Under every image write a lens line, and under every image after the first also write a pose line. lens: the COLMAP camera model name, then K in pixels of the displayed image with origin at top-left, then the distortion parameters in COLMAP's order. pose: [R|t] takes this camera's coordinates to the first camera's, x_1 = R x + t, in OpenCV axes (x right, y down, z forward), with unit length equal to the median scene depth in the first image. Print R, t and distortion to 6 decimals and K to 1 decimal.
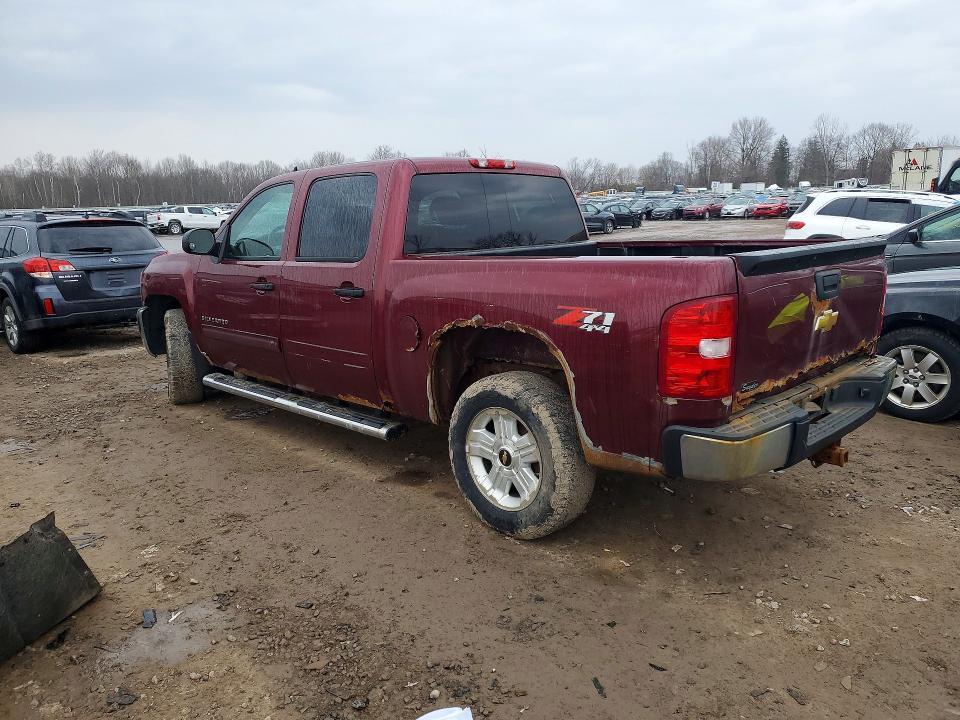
lens RADIAL K [[743.7, 0, 478.1], [0, 743.7, 366.8], [0, 0, 1]] dist [-0.001749, 0.005615]
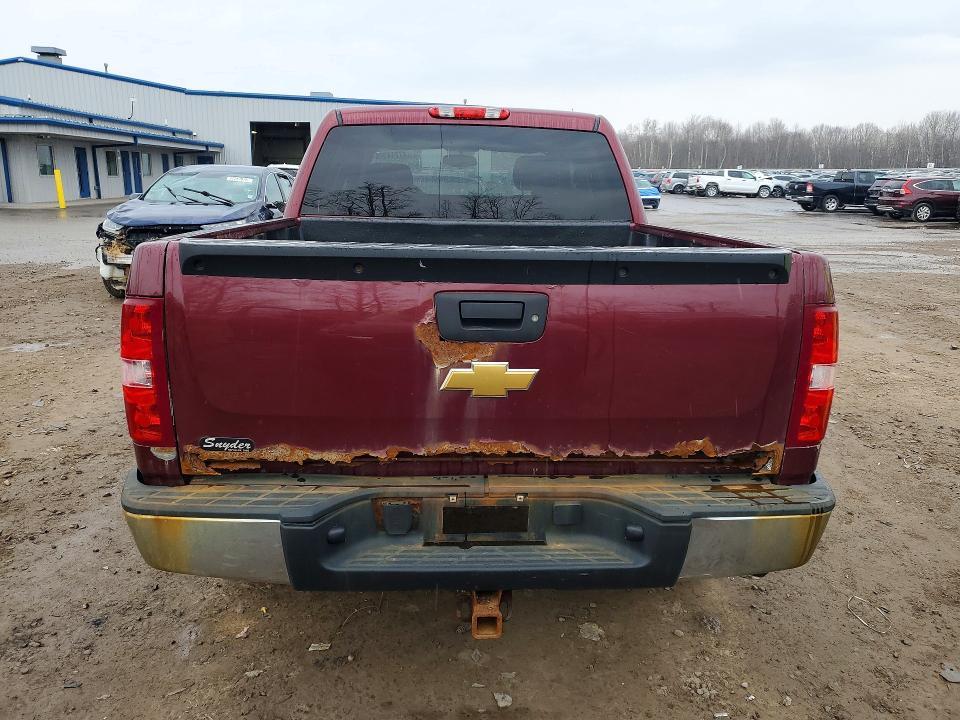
lens RADIAL K [[733.2, 0, 480.0], [0, 733.2, 360.0], [0, 0, 1]] dist [0.010653, 0.006099]
pose [[0.743925, 0.195491, -0.639029, 0.052019], [-0.170111, 0.980151, 0.101812, -0.008357], [0.646249, 0.032965, 0.762414, 0.036514]]
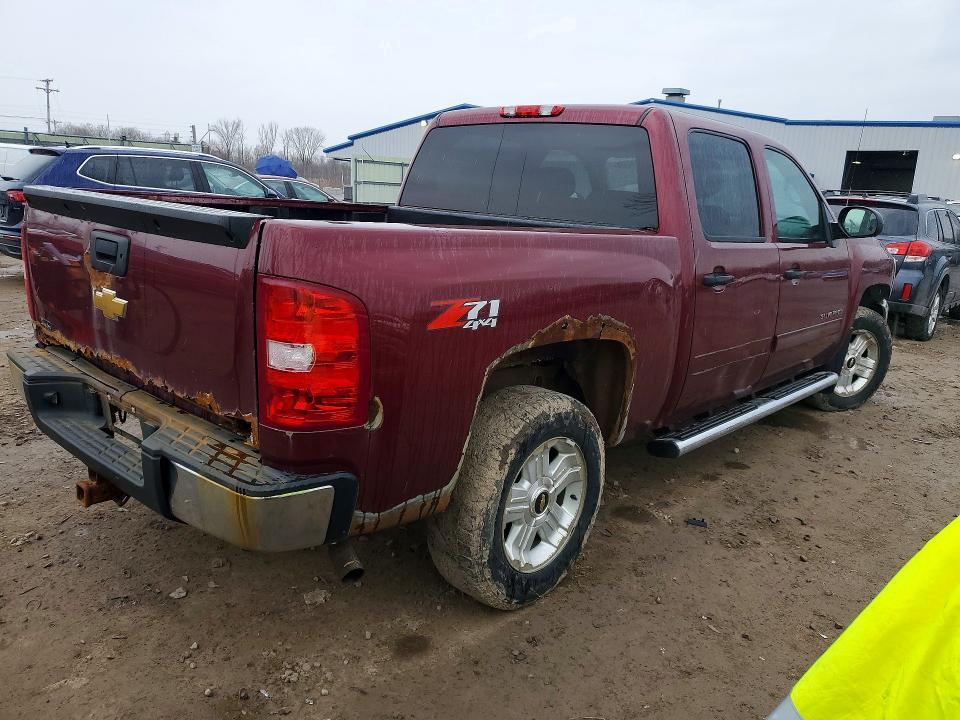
lens RADIAL K [[733.2, 0, 480.0], [0, 733.2, 360.0], [0, 0, 1]] dist [0.010653, 0.006099]
pose [[0.059526, 0.256331, -0.964754, 0.075310], [-0.259631, 0.937182, 0.232986, -0.016980], [0.963872, 0.236611, 0.122338, 0.080897]]
